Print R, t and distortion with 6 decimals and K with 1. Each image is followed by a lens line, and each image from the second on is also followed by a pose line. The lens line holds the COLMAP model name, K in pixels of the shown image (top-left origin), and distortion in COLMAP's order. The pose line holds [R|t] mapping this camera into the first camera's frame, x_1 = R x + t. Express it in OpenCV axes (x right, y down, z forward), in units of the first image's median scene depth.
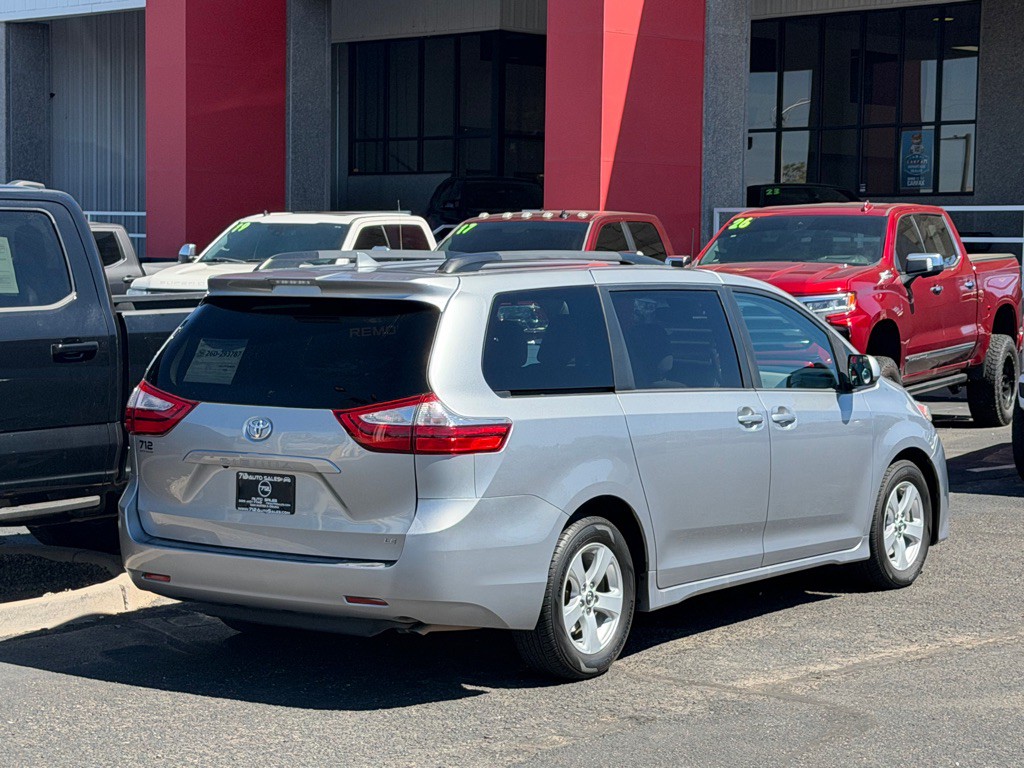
lens RADIAL K [[2309.1, 0, 466.3], [0, 2309.1, 396.4], [0, 0, 1]] dist [0.097200, 0.435895]
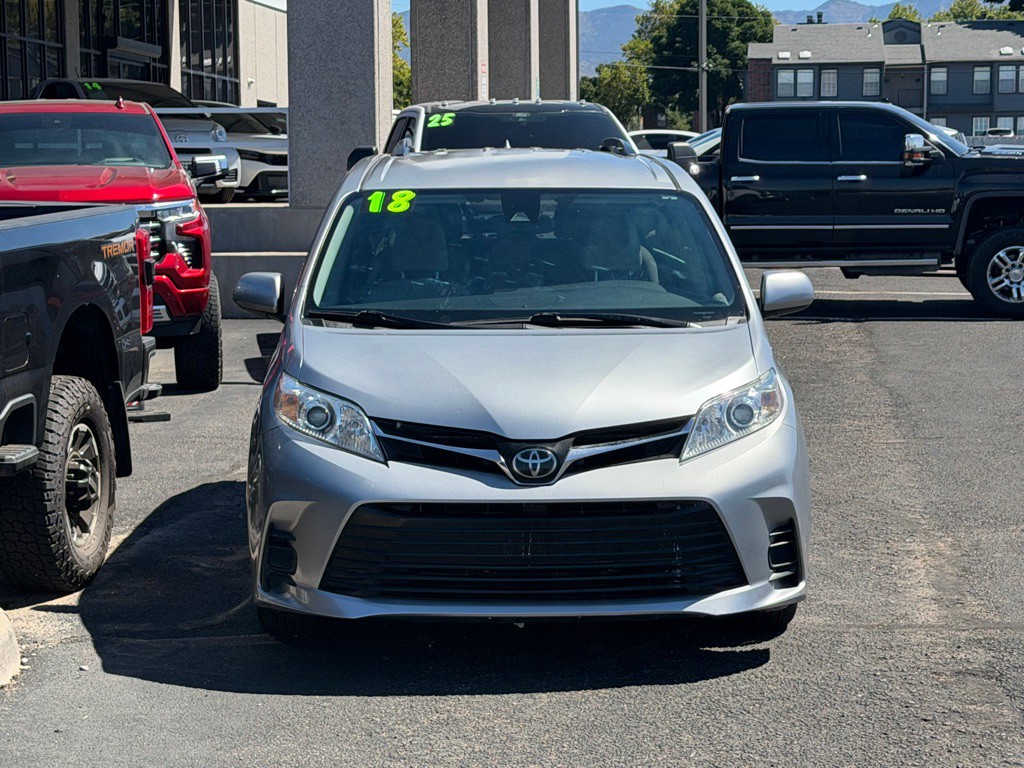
lens RADIAL K [[2304.8, 0, 499.5], [0, 2304.8, 421.9], [0, 0, 1]] dist [0.112265, 0.243147]
pose [[0.780154, -0.083890, 0.619937, -0.346810], [0.055919, 0.996353, 0.064456, -0.011044], [-0.623083, -0.015619, 0.781999, 0.256264]]
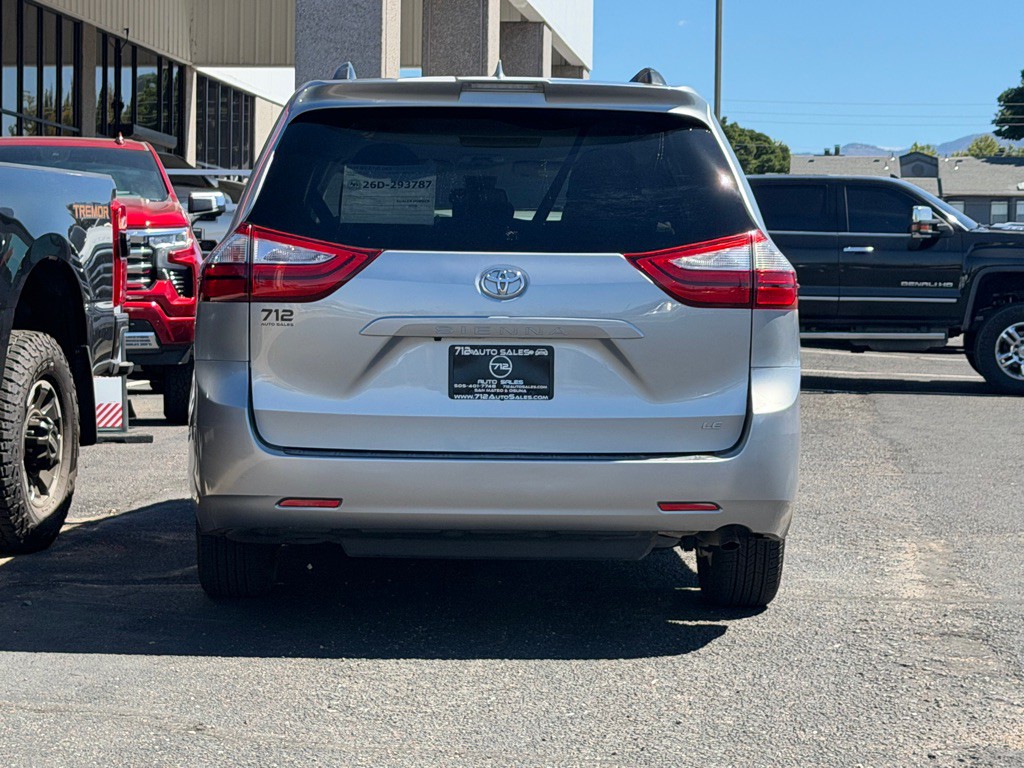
lens RADIAL K [[2306.2, 0, 458.0], [0, 2306.2, 387.3], [0, 0, 1]] dist [0.092882, 0.488747]
pose [[0.796149, -0.016992, 0.604861, -0.329295], [0.029180, 0.999521, -0.010330, 0.032853], [-0.604396, 0.025874, 0.796264, 0.265447]]
